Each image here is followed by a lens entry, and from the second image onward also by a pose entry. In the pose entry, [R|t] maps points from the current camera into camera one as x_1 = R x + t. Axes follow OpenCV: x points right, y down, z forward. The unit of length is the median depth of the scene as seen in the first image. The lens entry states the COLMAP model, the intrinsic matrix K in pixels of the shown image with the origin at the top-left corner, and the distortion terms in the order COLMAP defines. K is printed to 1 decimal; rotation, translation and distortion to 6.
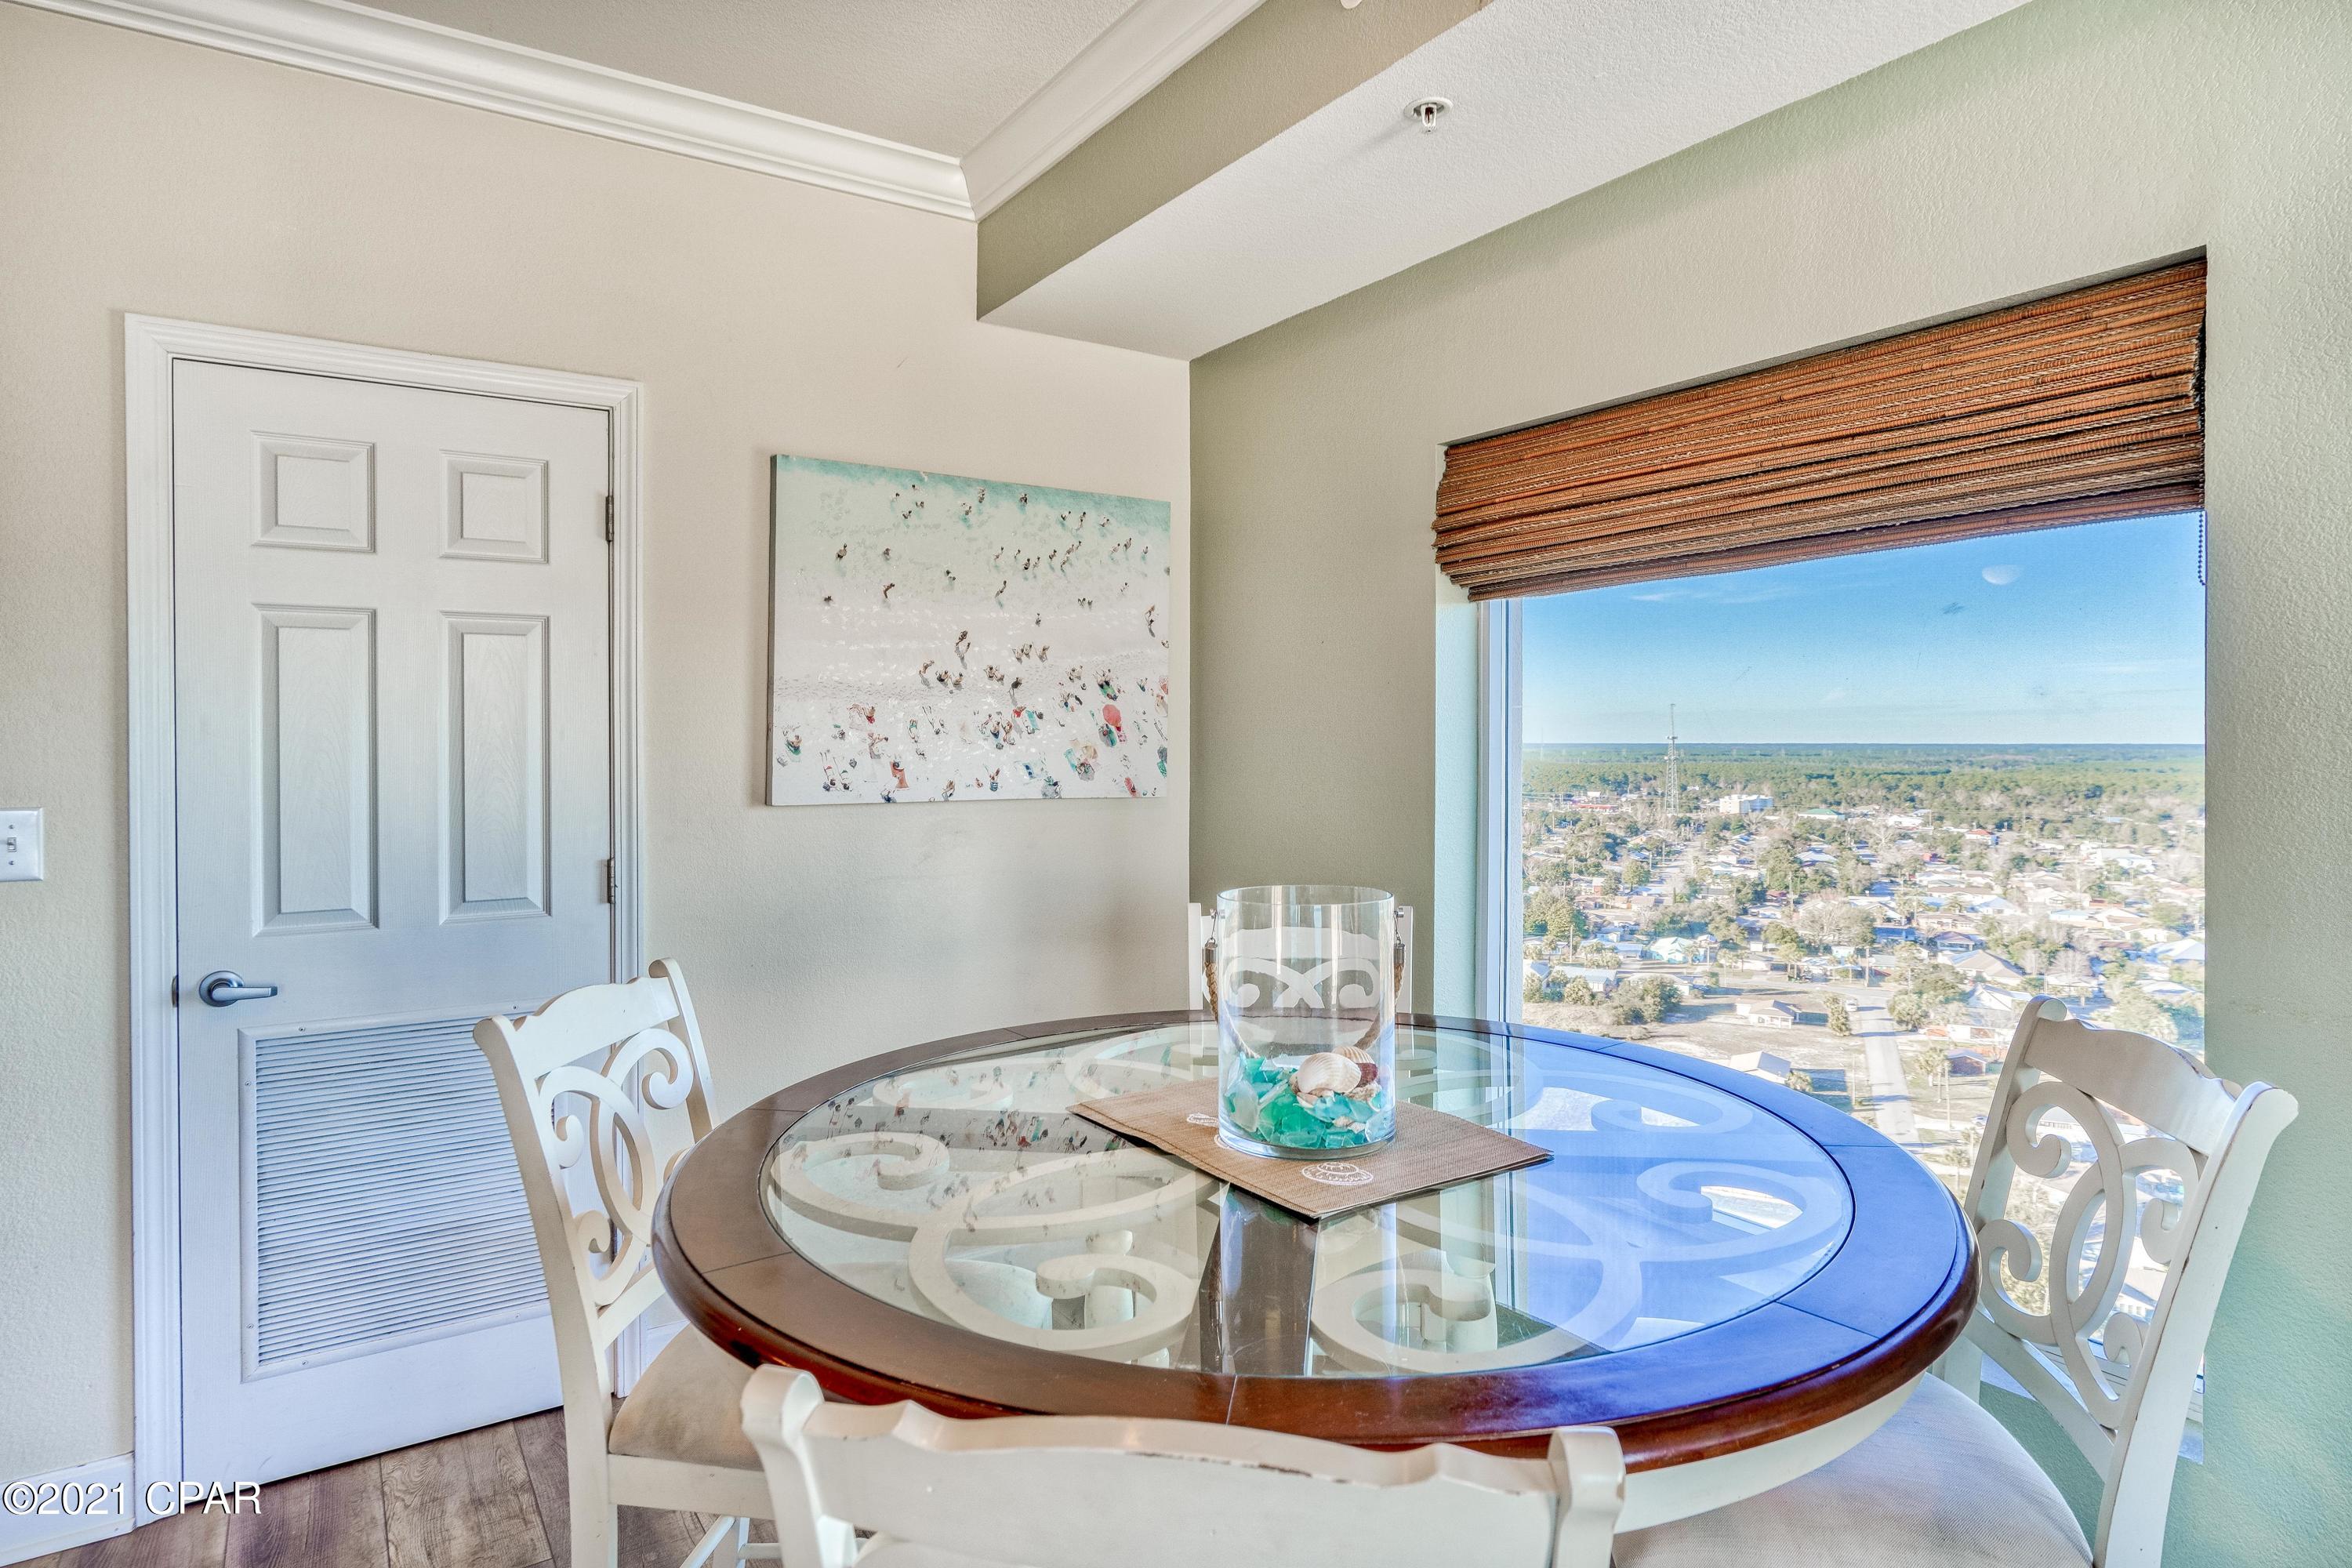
lens RADIAL K [[1313.1, 0, 1163.9], [0, 1313.1, 734.4], [0, 0, 1]] dist [-0.026466, 0.000530]
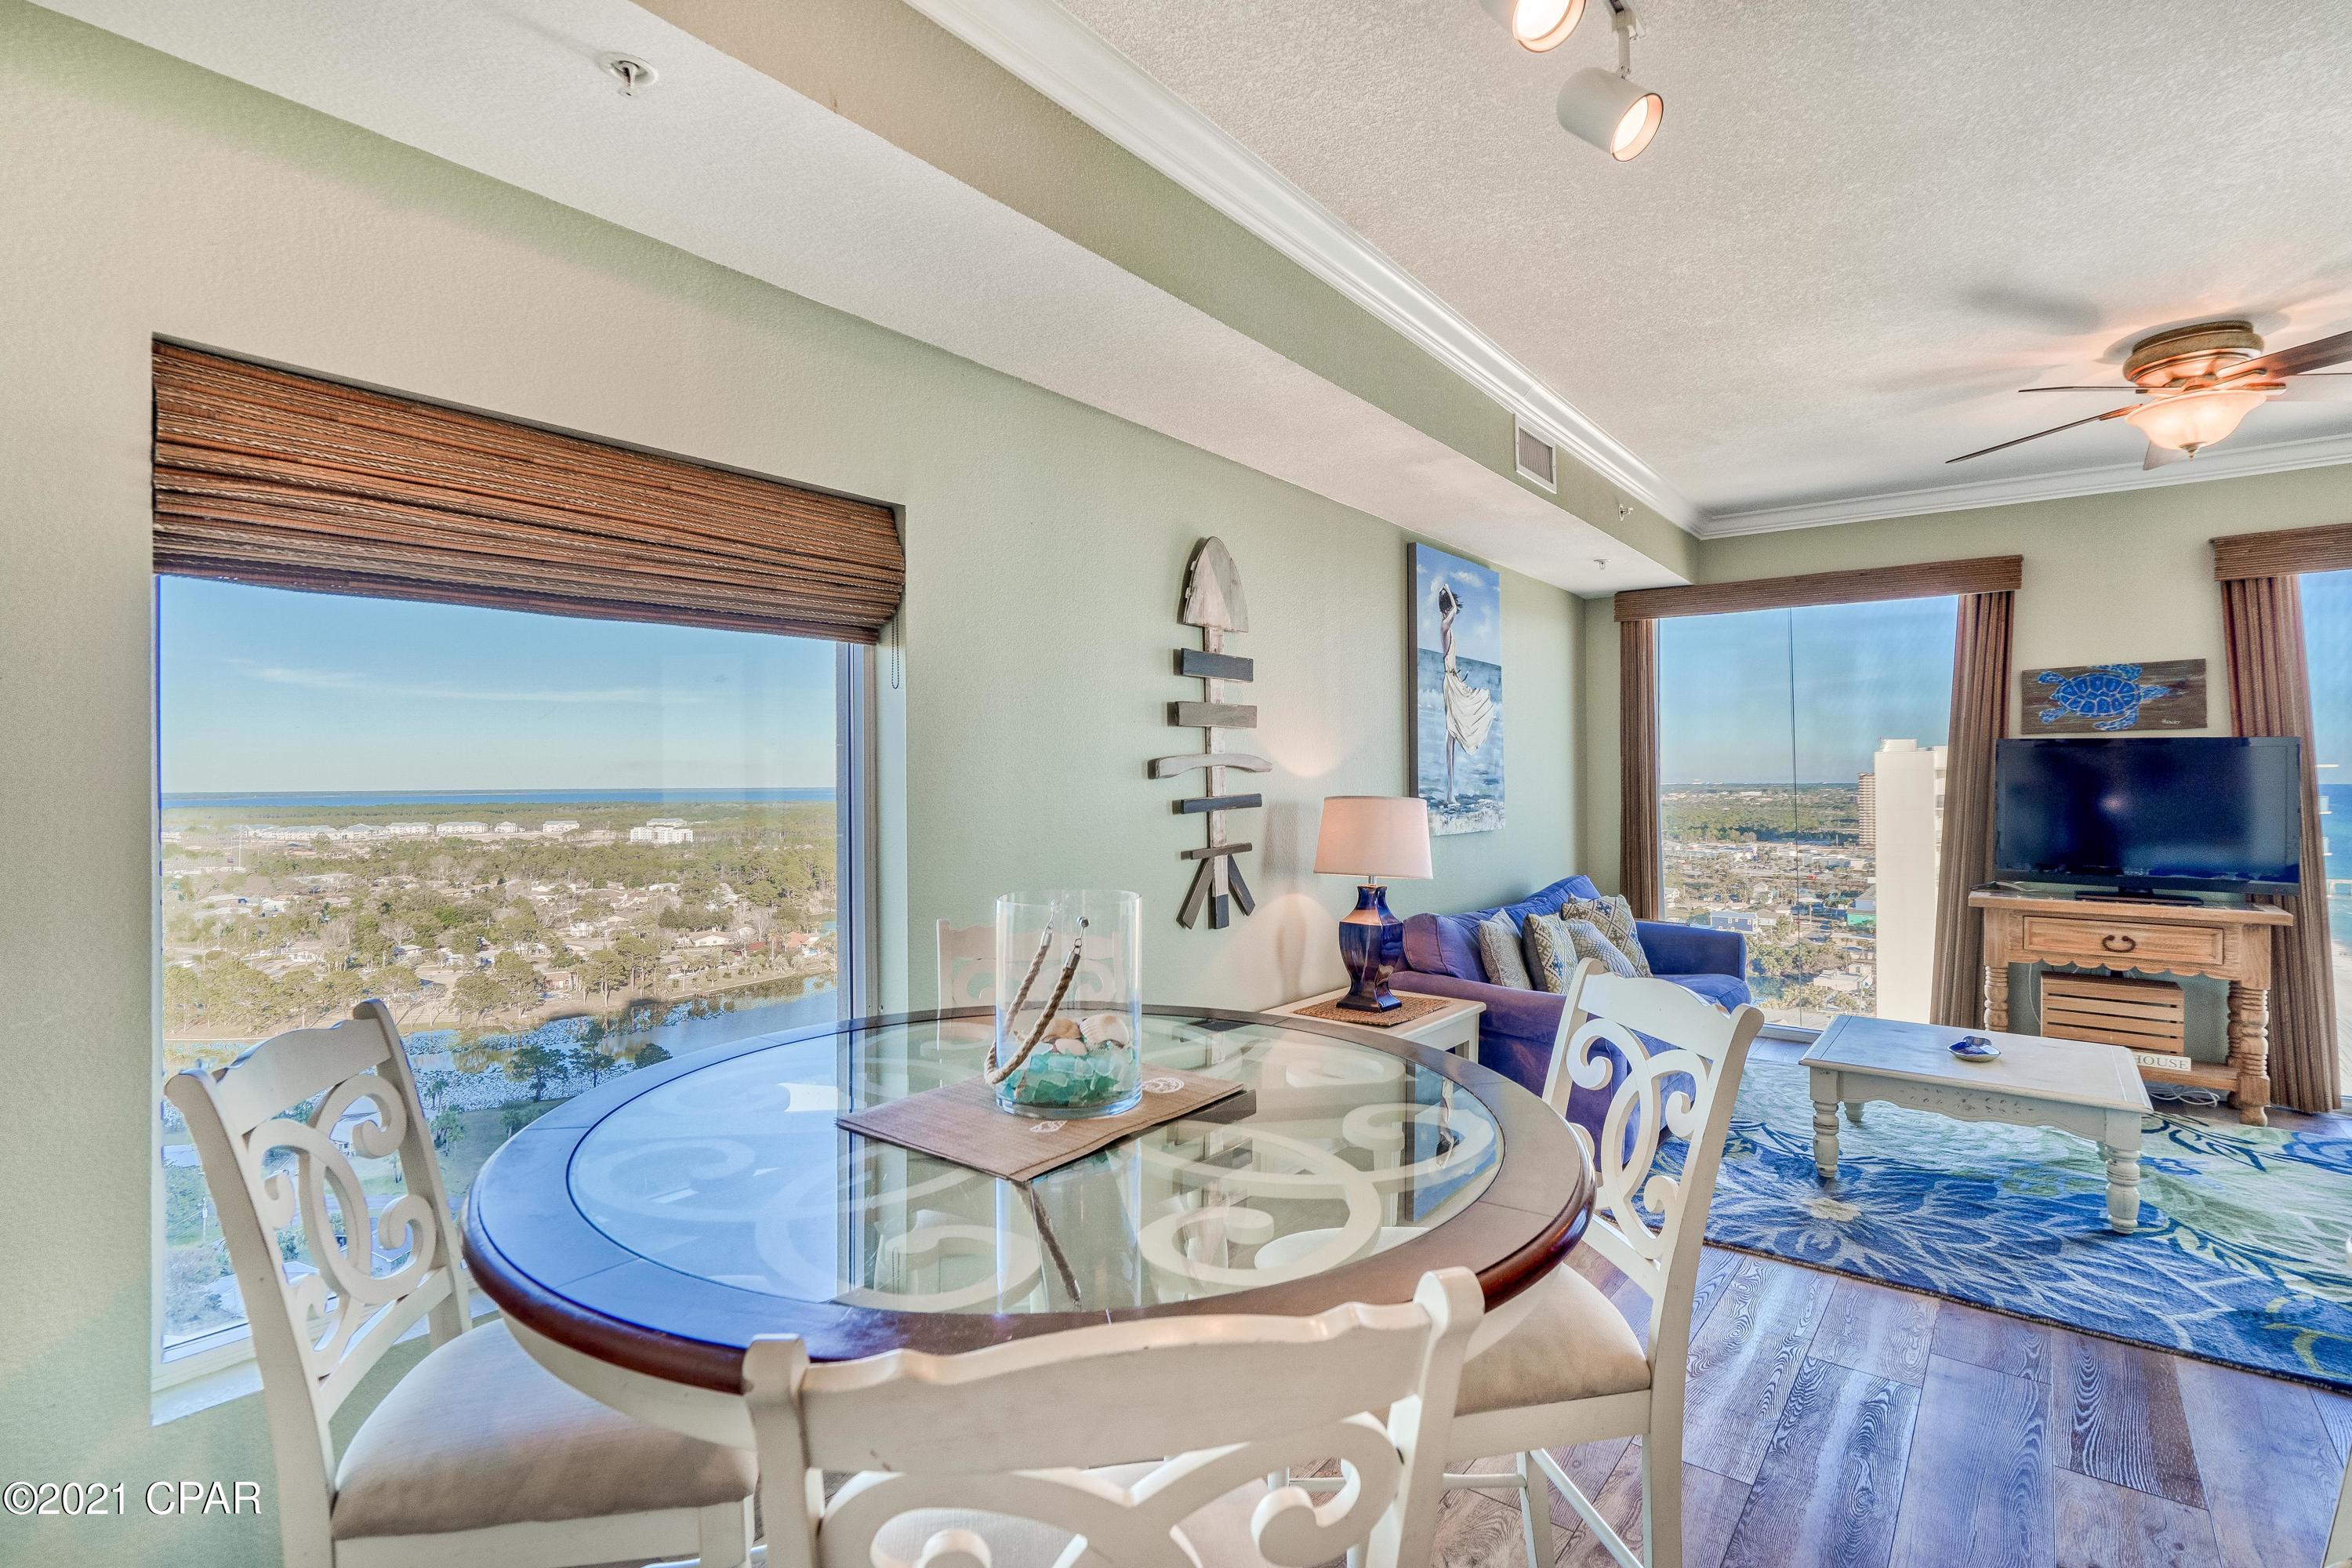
lens RADIAL K [[1116.2, 0, 1140.0], [0, 1116.2, 774.8], [0, 0, 1]] dist [-0.014816, 0.006247]
pose [[-0.327188, 0.007738, 0.944928, -0.423568], [0.008967, 0.999947, -0.005083, 0.009730], [-0.944917, 0.006810, -0.327240, 0.627463]]
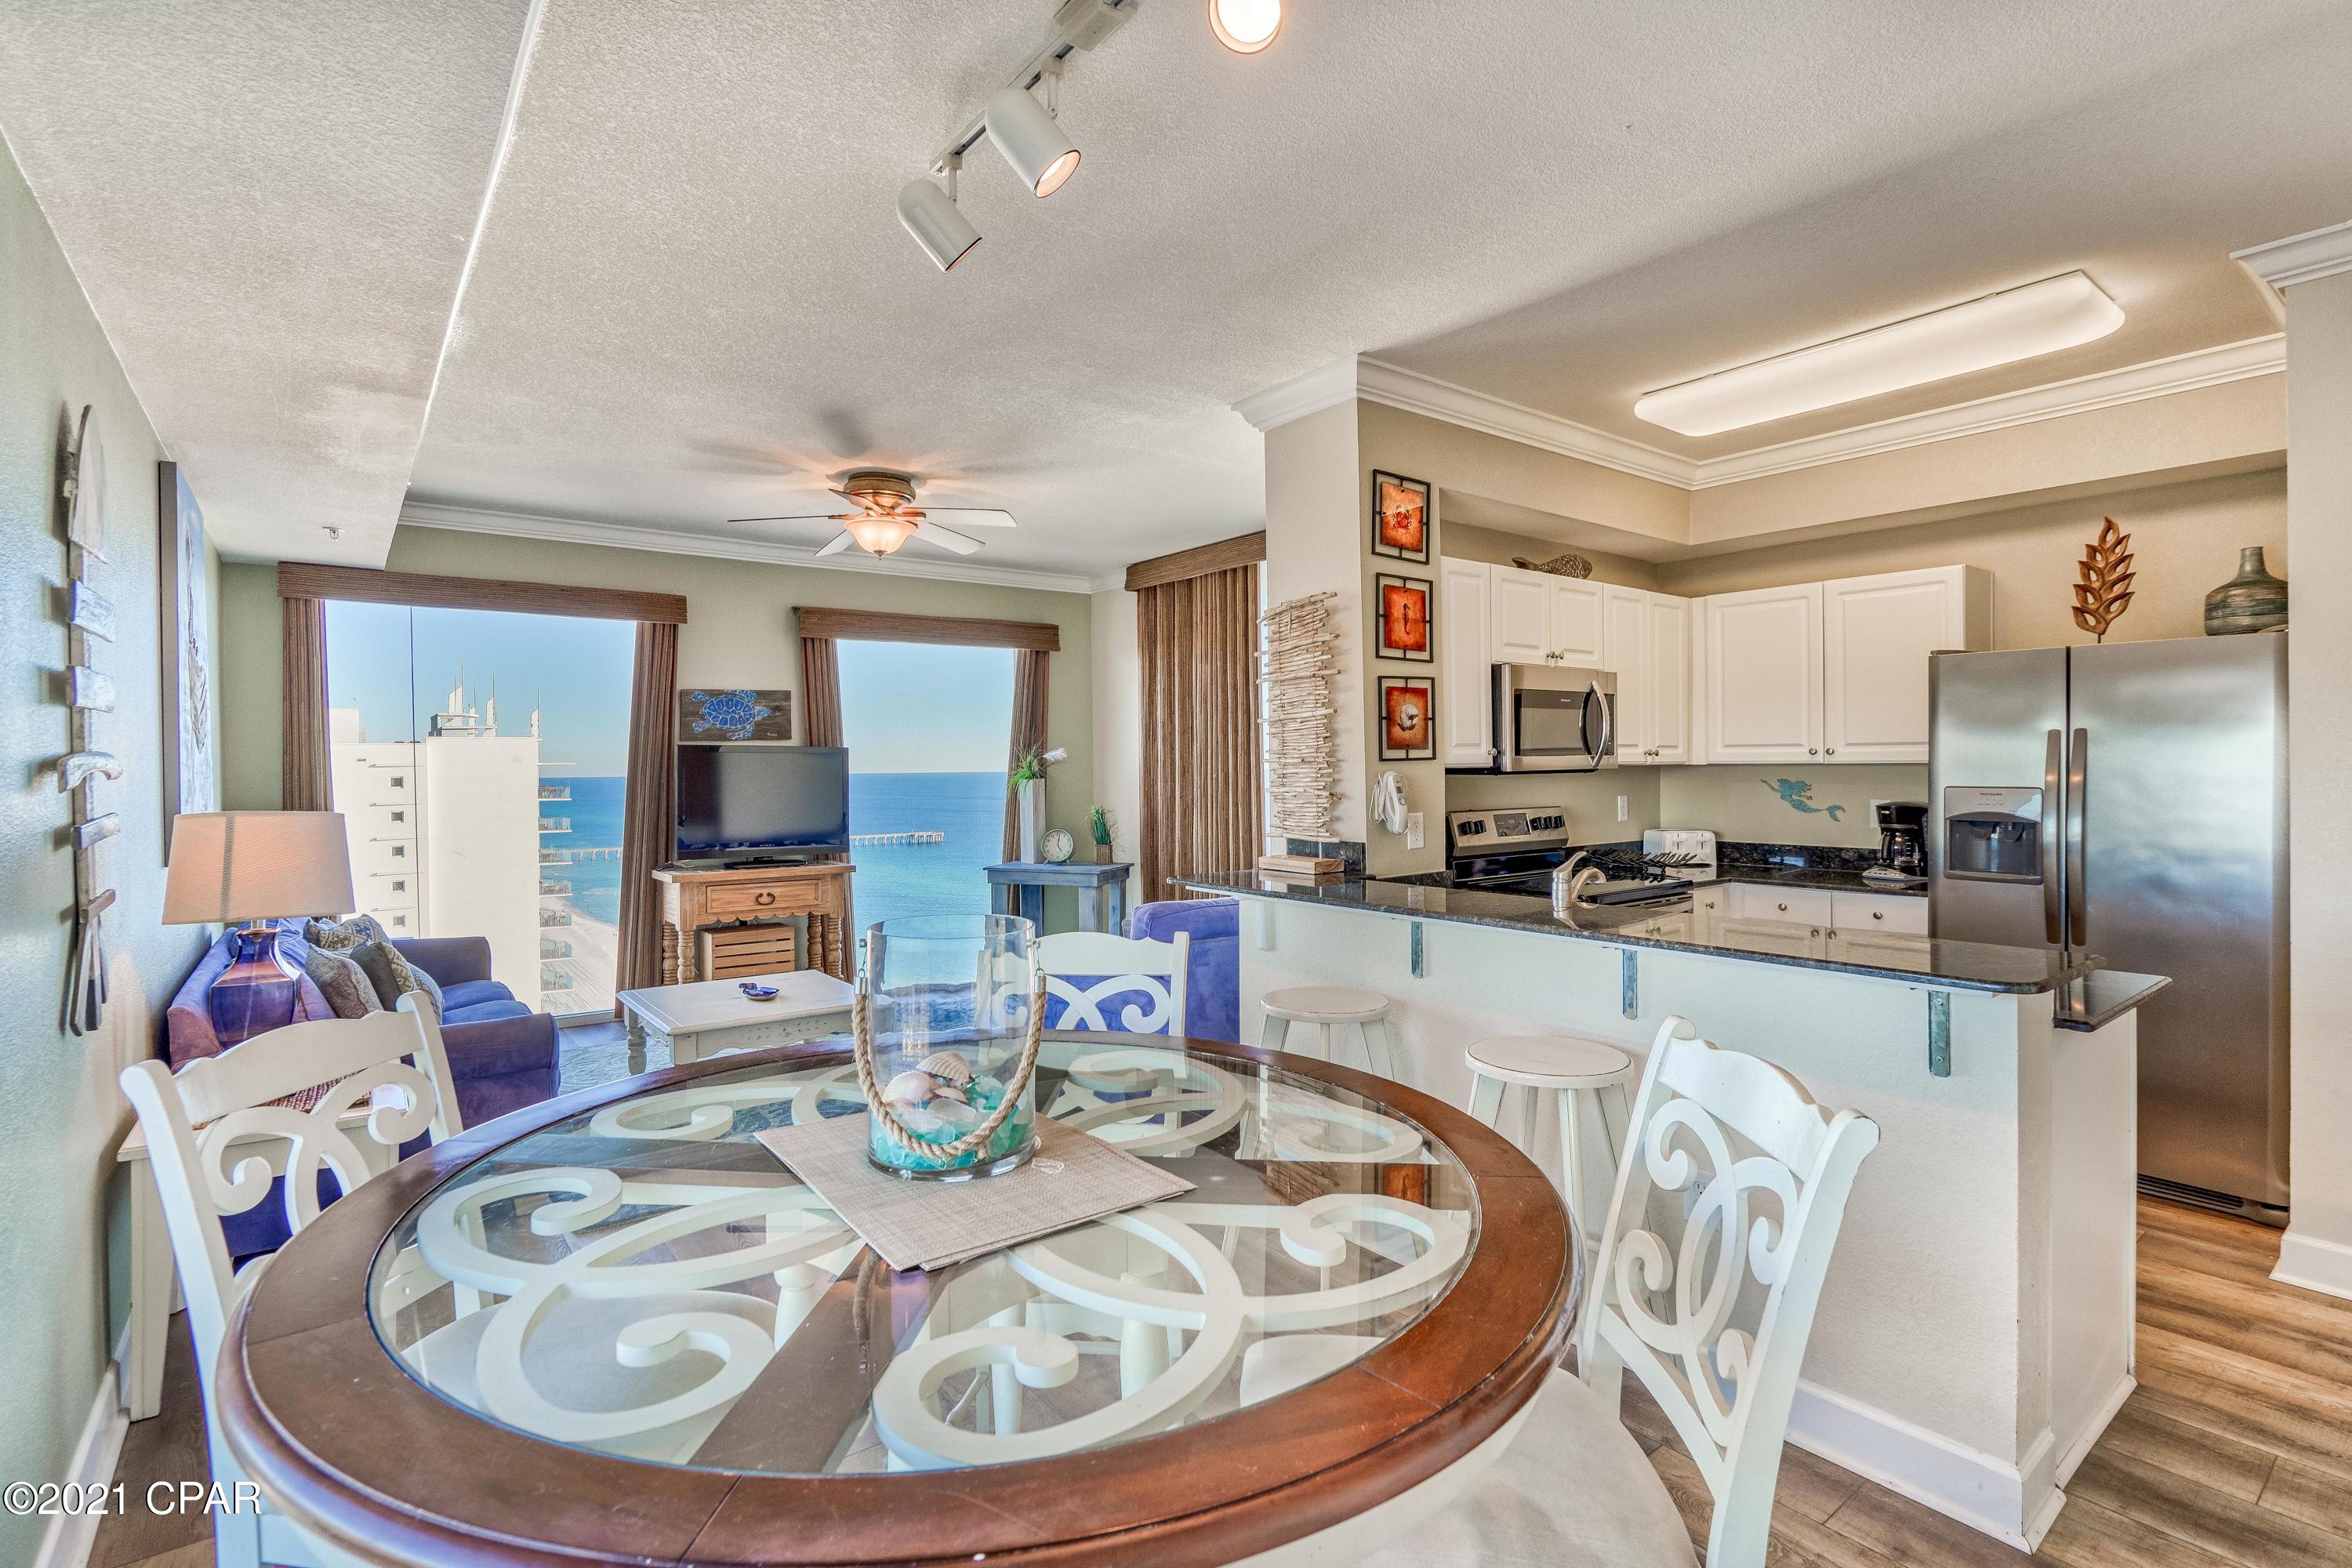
lens RADIAL K [[1116.2, 0, 1175.6], [0, 1116.2, 773.7], [0, 0, 1]] dist [-0.014816, 0.006247]
pose [[-0.995683, 0.010263, -0.092252, 0.003193], [0.009091, 0.999873, 0.013111, -0.006190], [0.092374, 0.012215, -0.995649, 0.948507]]
